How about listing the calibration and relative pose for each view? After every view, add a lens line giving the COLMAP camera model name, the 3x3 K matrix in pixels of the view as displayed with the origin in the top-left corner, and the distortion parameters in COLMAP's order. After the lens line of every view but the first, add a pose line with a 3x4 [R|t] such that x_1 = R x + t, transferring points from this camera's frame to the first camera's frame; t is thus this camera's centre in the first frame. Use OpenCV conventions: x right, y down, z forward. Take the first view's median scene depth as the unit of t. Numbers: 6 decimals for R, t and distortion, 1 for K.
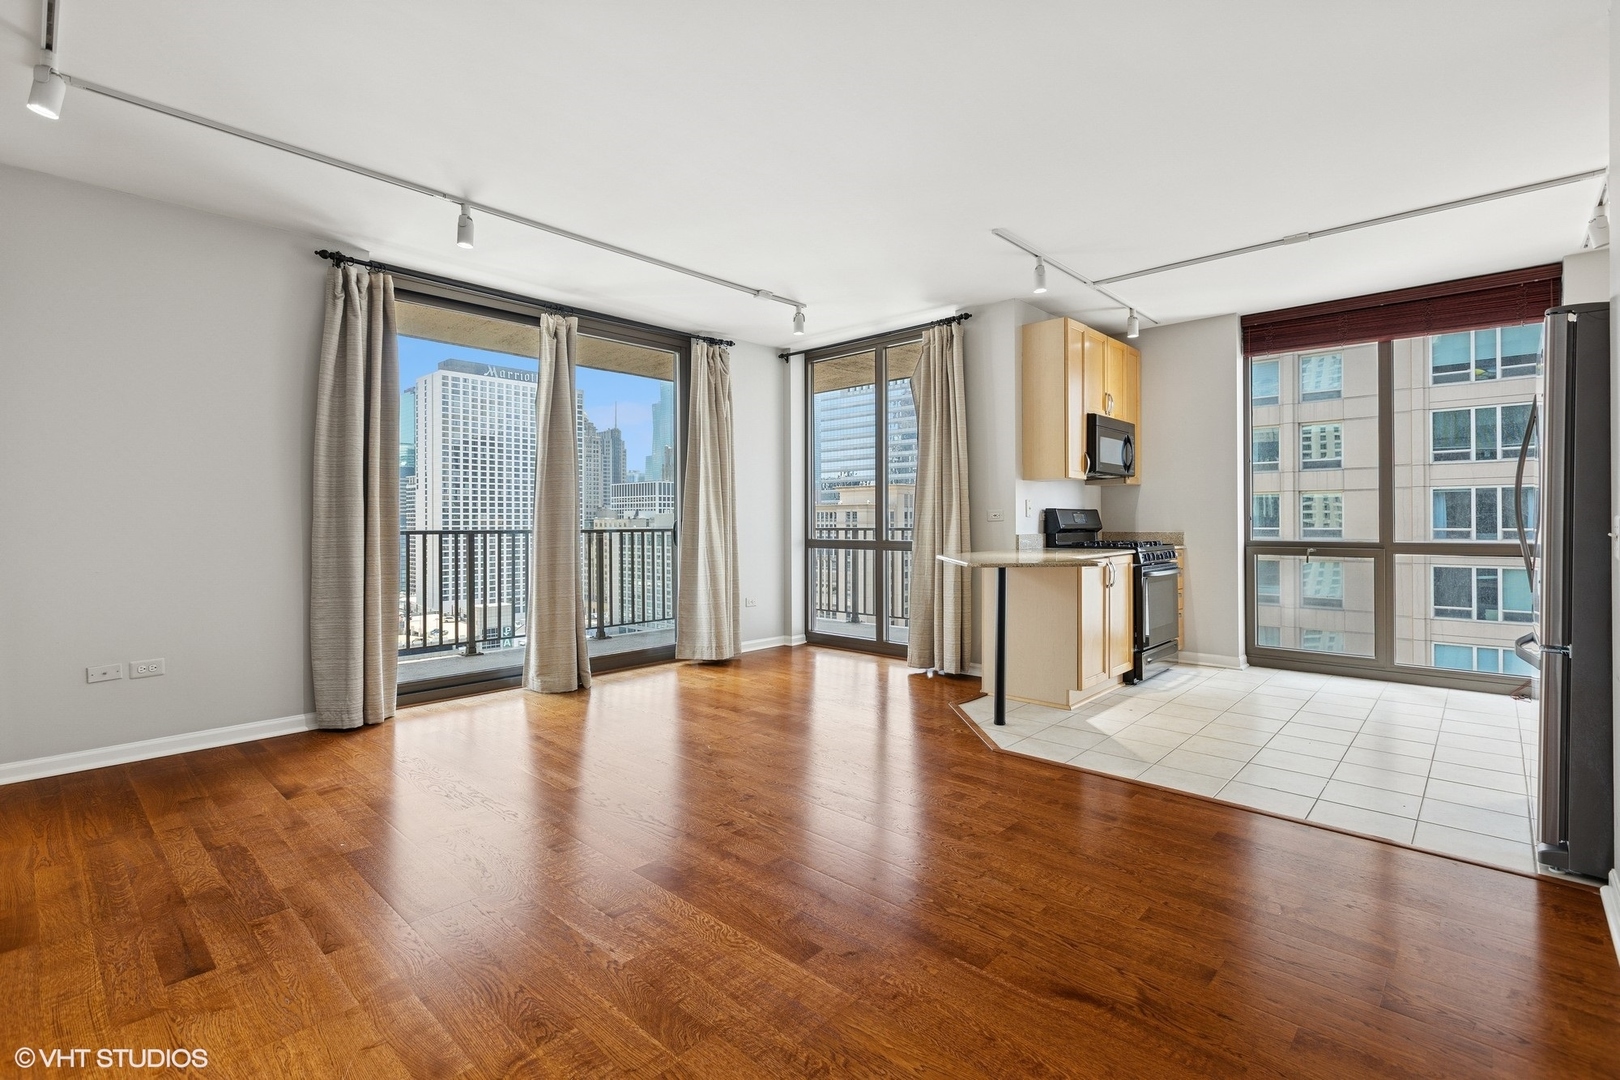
lens RADIAL K [[742.9, 0, 797.3], [0, 742.9, 520.6], [0, 0, 1]] dist [0.002459, 0.000097]
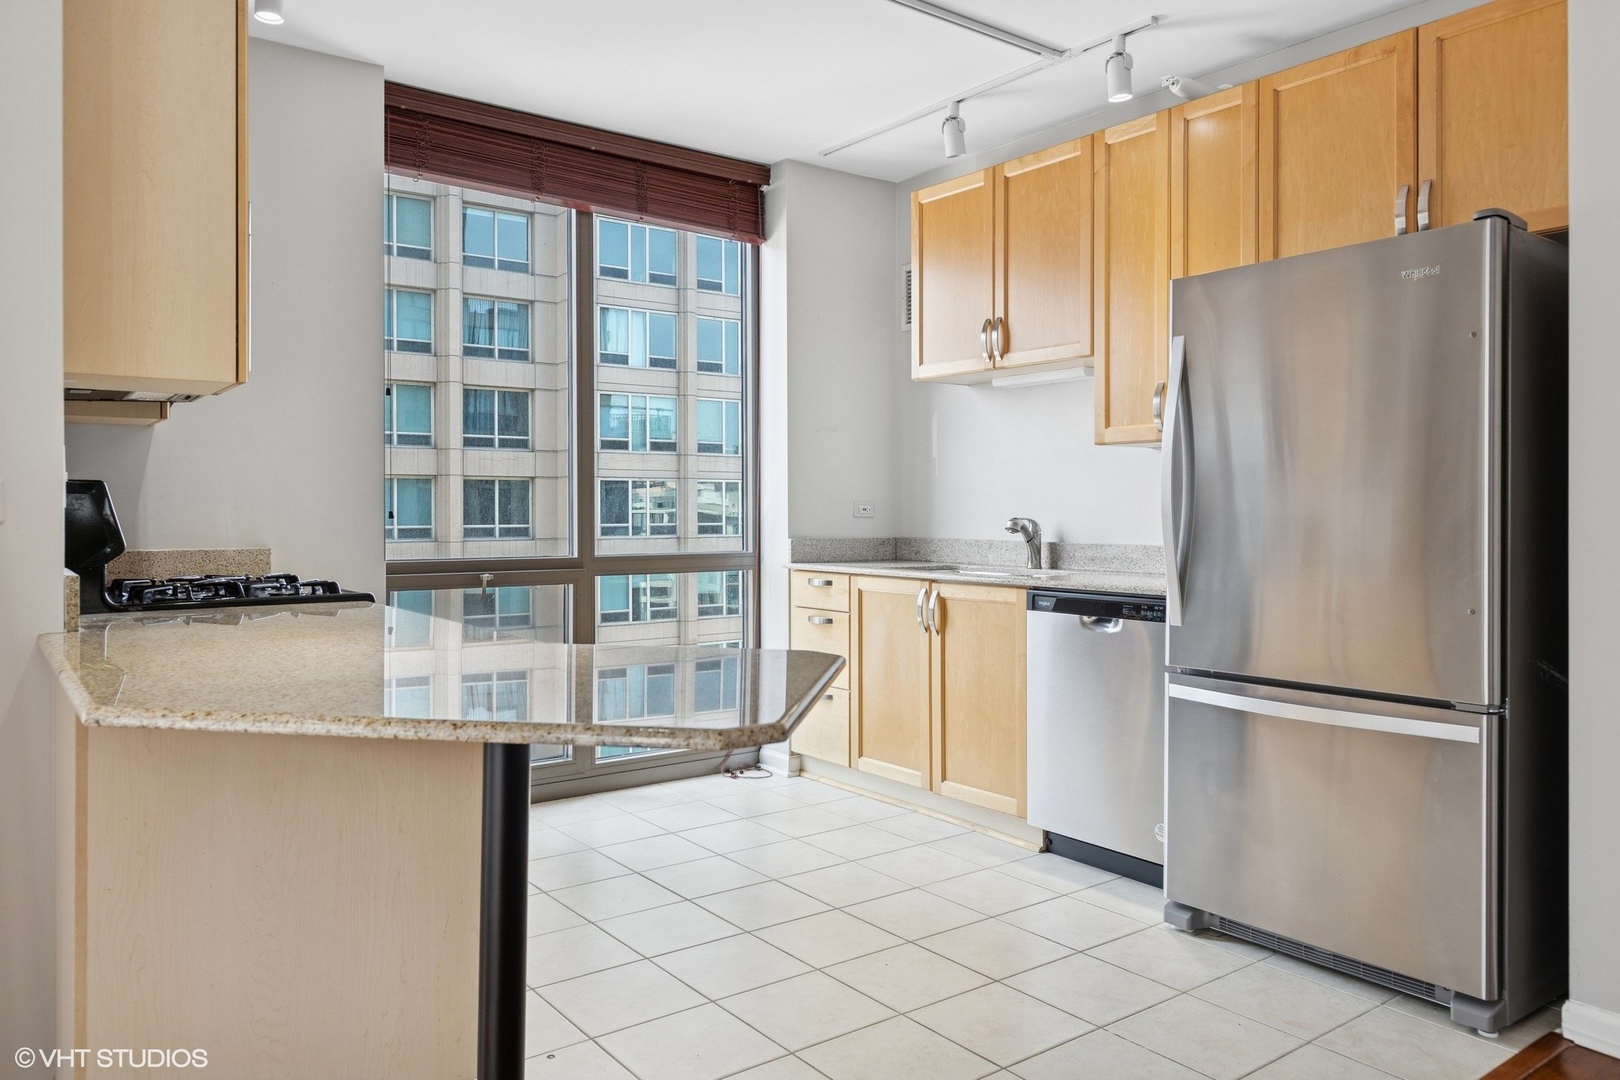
lens RADIAL K [[1124.9, 0, 805.5], [0, 1124.9, 510.6], [0, 0, 1]] dist [0.000573, -0.001126]
pose [[0.167913, 0.005501, 0.985786, -0.047212], [0.001425, 0.999982, -0.005823, -0.001576], [-0.985801, 0.002383, 0.167902, 0.651999]]
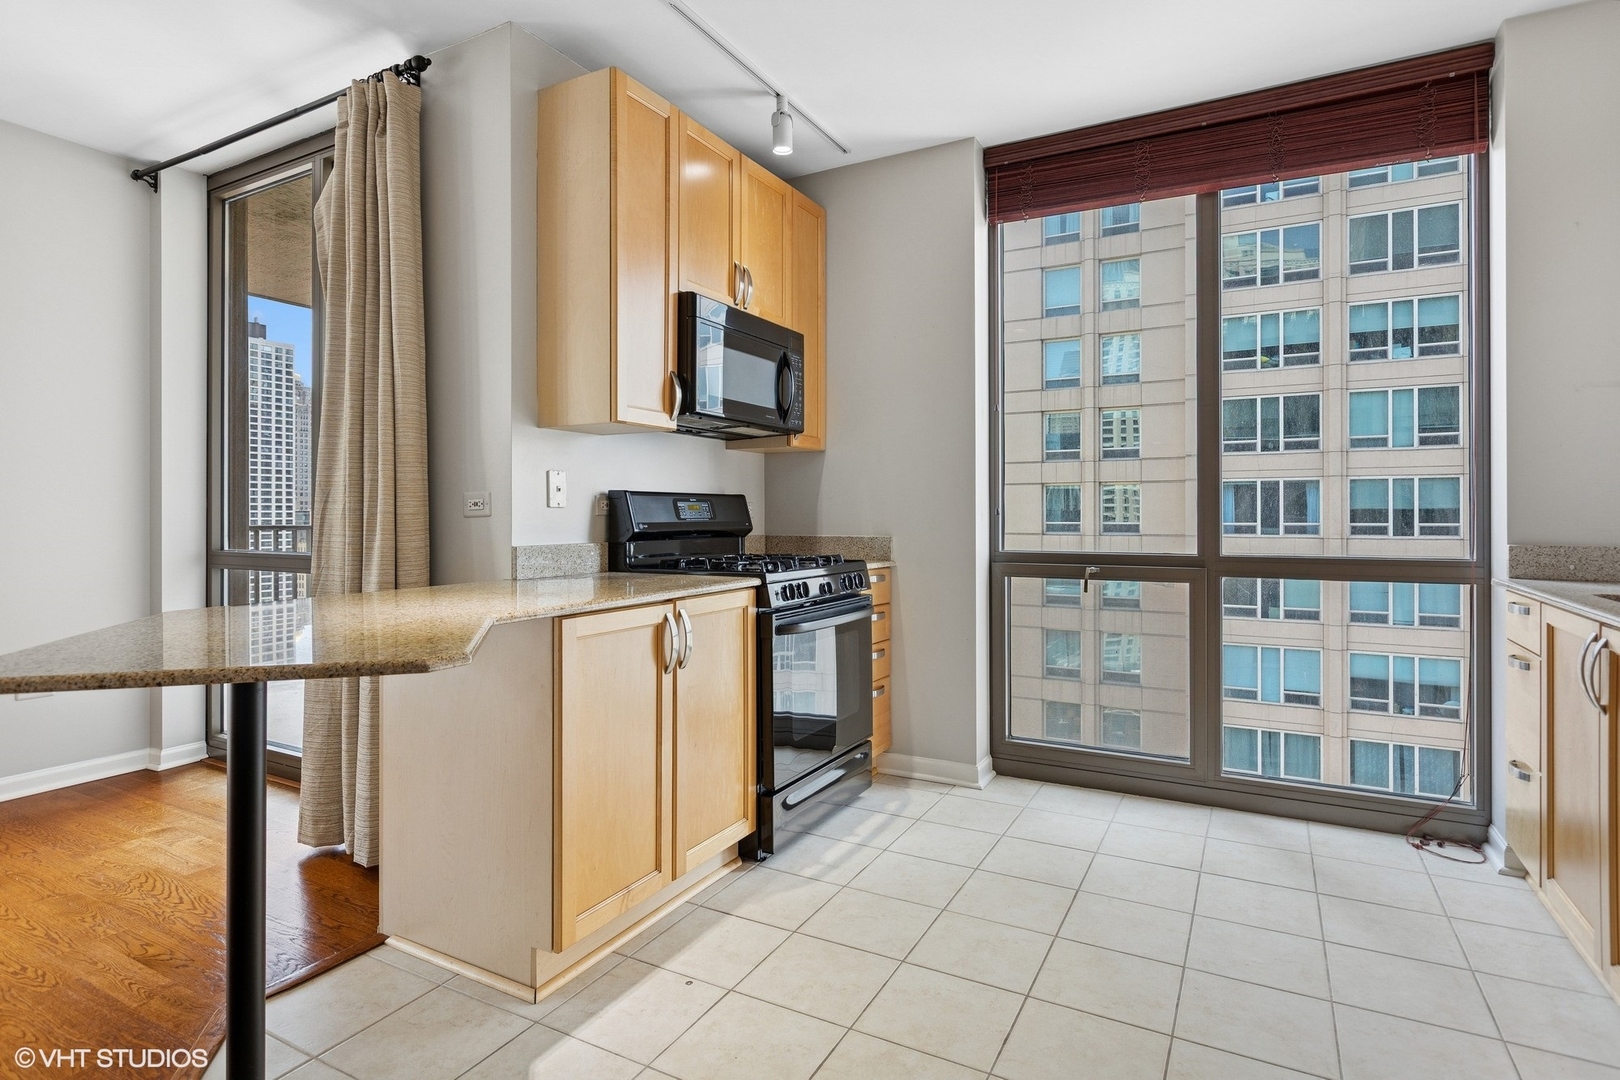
lens RADIAL K [[848.5, 0, 798.9], [0, 848.5, 514.6], [0, 0, 1]] dist [-0.000215, 0.000190]
pose [[0.968893, 0.001947, 0.247474, 0.322886], [-0.002370, 0.999996, 0.001414, -0.001757], [-0.247470, -0.001956, 0.968894, 0.441616]]
